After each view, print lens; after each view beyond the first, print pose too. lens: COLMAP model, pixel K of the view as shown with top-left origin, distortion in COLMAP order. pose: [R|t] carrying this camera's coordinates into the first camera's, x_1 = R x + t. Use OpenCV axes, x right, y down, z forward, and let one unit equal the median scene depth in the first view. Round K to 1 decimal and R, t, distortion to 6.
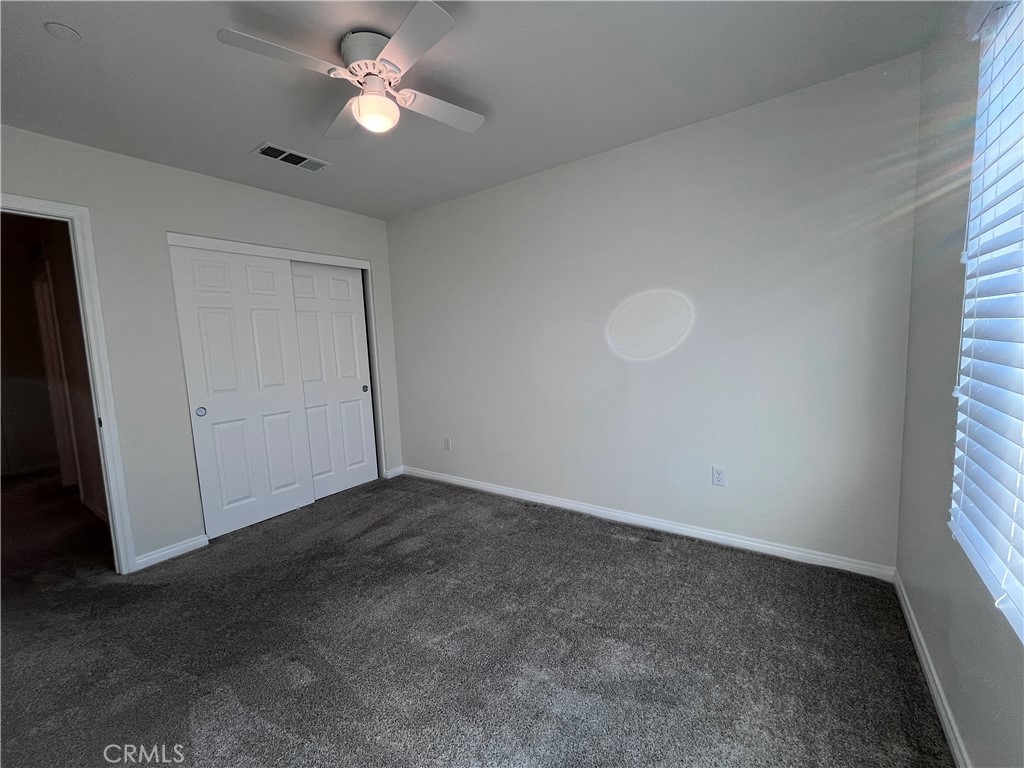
lens RADIAL K [[414.4, 0, 519.9], [0, 414.4, 379.5], [0, 0, 1]] dist [-0.004083, -0.000056]
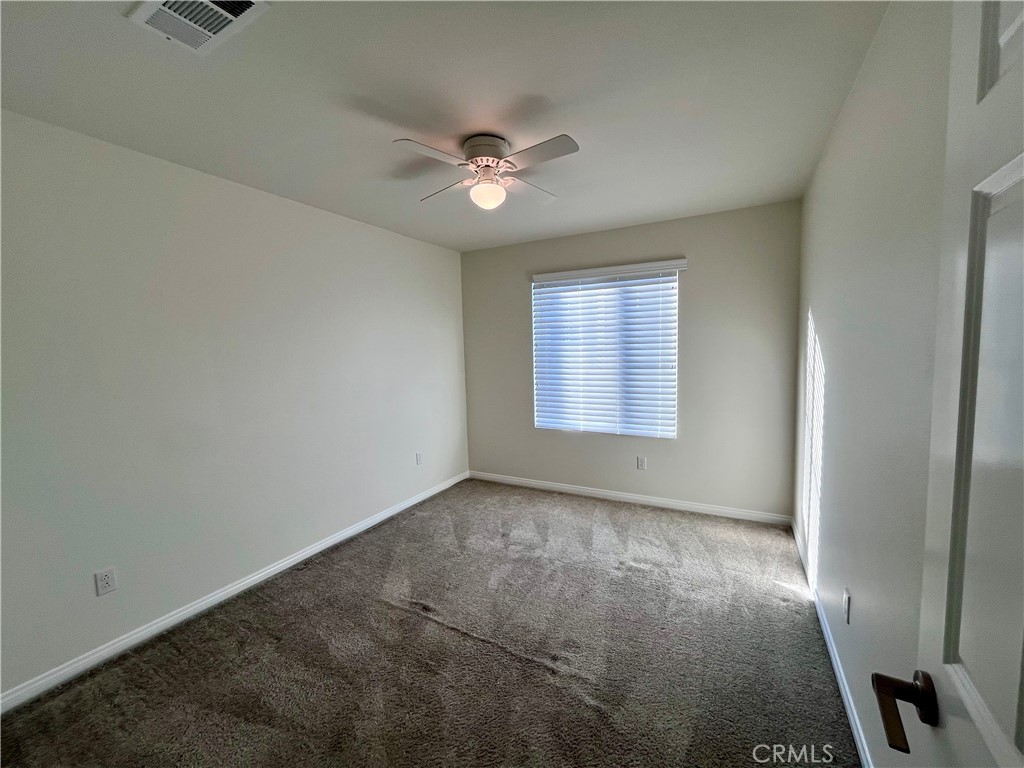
lens RADIAL K [[414.4, 0, 510.3], [0, 414.4, 384.2], [0, 0, 1]] dist [-0.004083, -0.000056]
pose [[-0.122460, -0.031380, 0.991977, -0.375763], [0.119670, 0.991741, 0.046146, -0.025555], [-0.985232, 0.124361, -0.117693, 0.273387]]
